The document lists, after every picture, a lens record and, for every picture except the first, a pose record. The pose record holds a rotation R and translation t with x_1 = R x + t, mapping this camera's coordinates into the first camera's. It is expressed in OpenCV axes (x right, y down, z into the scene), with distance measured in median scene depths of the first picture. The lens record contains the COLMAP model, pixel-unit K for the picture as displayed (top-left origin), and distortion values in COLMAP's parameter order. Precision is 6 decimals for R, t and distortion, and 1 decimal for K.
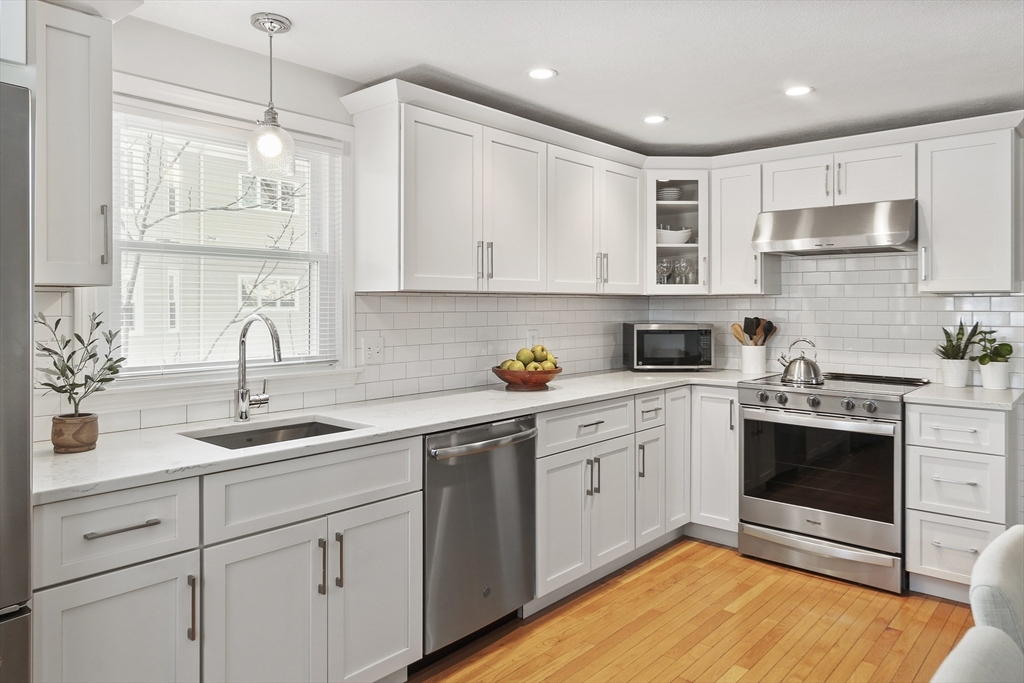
lens RADIAL K [[699.1, 0, 504.9], [0, 699.1, 302.1], [0, 0, 1]] dist [-0.006636, -0.000309]
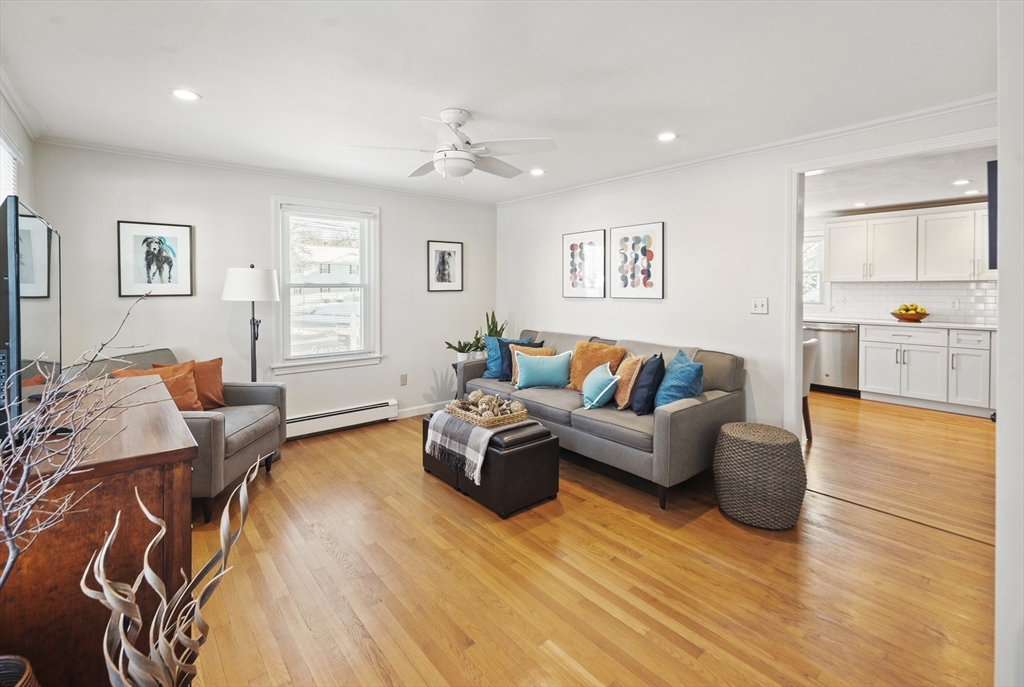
lens RADIAL K [[453.5, 0, 513.8], [0, 453.5, 295.3], [0, 0, 1]] dist [0.001445, -0.000005]
pose [[-0.154483, 0.016523, -0.987857, 1.880535], [0.000282, 0.999861, 0.016680, 0.008762], [0.987995, 0.002298, -0.154466, -0.085711]]
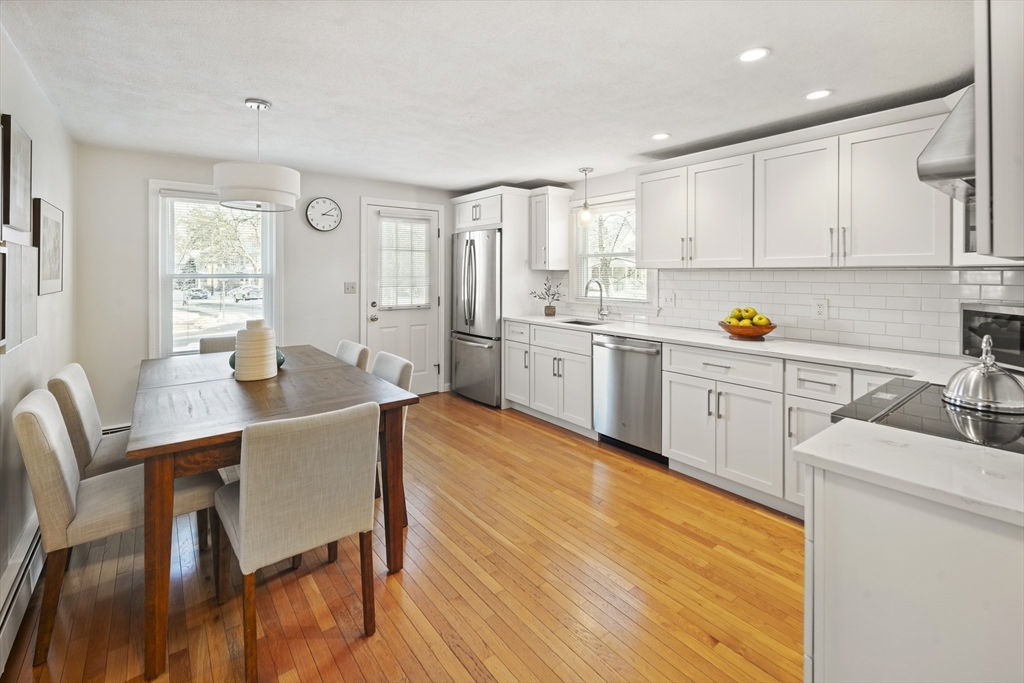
lens RADIAL K [[453.5, 0, 501.8], [0, 453.5, 276.5], [0, 0, 1]] dist [0.001445, -0.000005]
pose [[-0.197994, 0.005079, -0.980190, 1.059849], [-0.002503, 0.999981, 0.005687, -0.000811], [0.980200, 0.003579, -0.197978, 0.764061]]
